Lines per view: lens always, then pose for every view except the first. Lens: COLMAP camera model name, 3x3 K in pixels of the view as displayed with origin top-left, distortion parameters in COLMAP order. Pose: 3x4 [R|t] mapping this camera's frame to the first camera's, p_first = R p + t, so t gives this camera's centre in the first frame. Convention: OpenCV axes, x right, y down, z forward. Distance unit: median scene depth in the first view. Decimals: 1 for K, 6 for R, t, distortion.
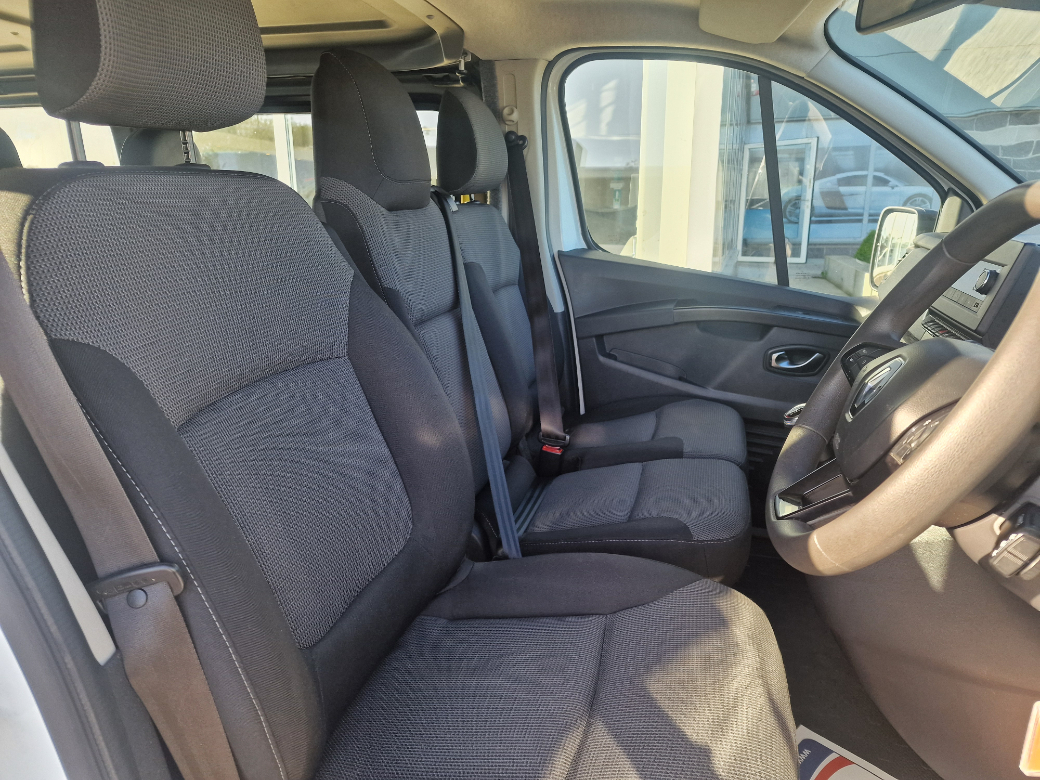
lens RADIAL K [[699.8, 0, 528.5], [0, 699.8, 398.9], [0, 0, 1]] dist [0.059721, -0.052027]
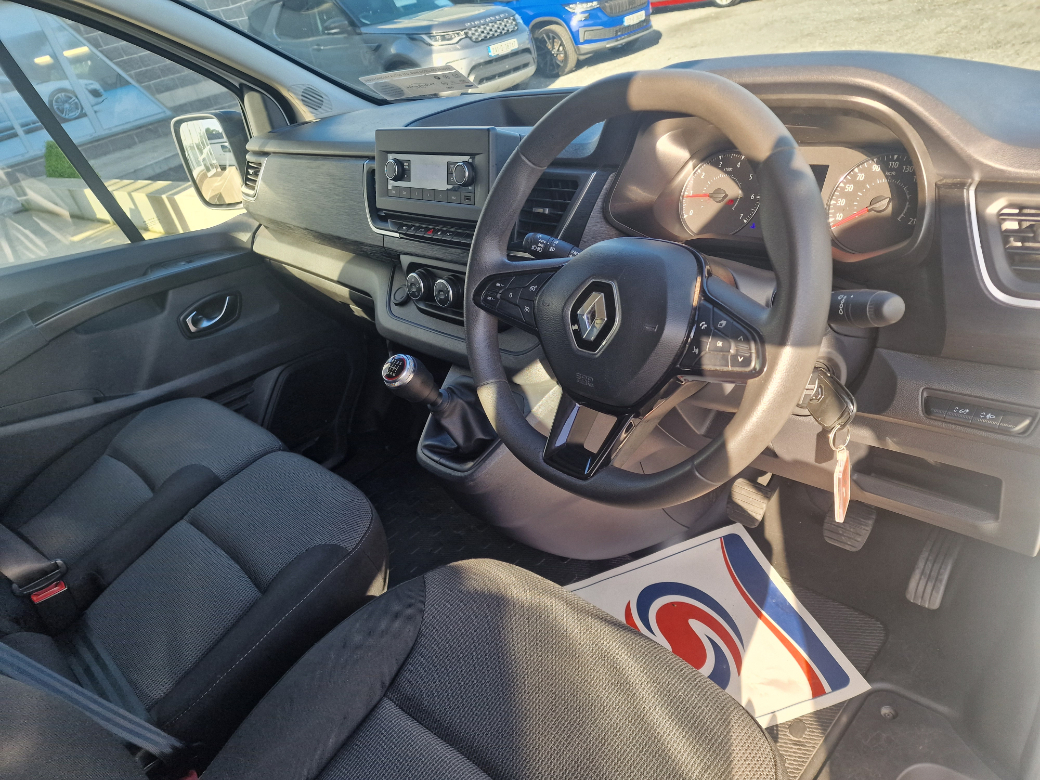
lens RADIAL K [[699.8, 0, 528.5], [0, 699.8, 398.9], [0, 0, 1]] dist [0.059721, -0.052027]
pose [[0.483124, -0.529966, 0.696941, -0.107214], [0.428748, 0.837233, 0.339435, -0.102498], [-0.763391, 0.134823, 0.631709, 0.166335]]
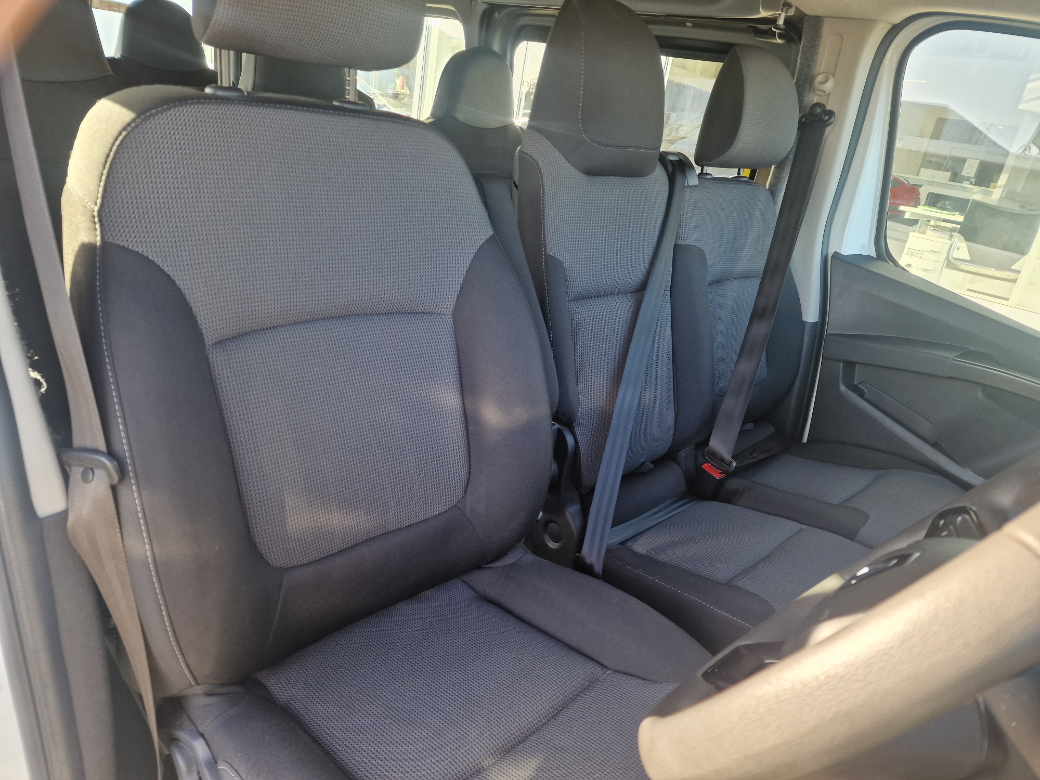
lens RADIAL K [[699.8, 0, 528.5], [0, 699.8, 398.9], [0, 0, 1]] dist [0.059721, -0.052027]
pose [[0.851912, 0.323654, -0.411696, 0.152342], [-0.290630, 0.946174, 0.142438, -0.064553], [0.435637, -0.001694, 0.900121, 0.078127]]
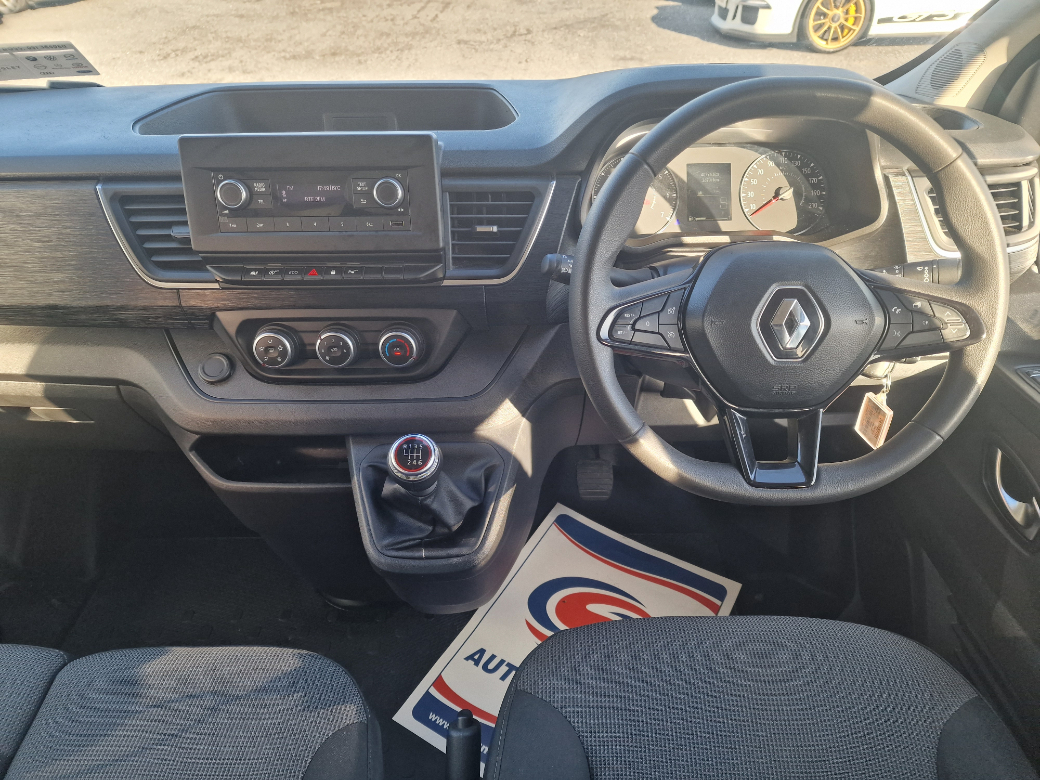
lens RADIAL K [[699.8, 0, 528.5], [0, 699.8, 398.9], [0, 0, 1]] dist [0.059721, -0.052027]
pose [[-0.261036, -0.569274, 0.779607, -0.082191], [0.292795, 0.722871, 0.625882, -0.235051], [-0.919854, 0.391643, -0.022015, 0.504263]]
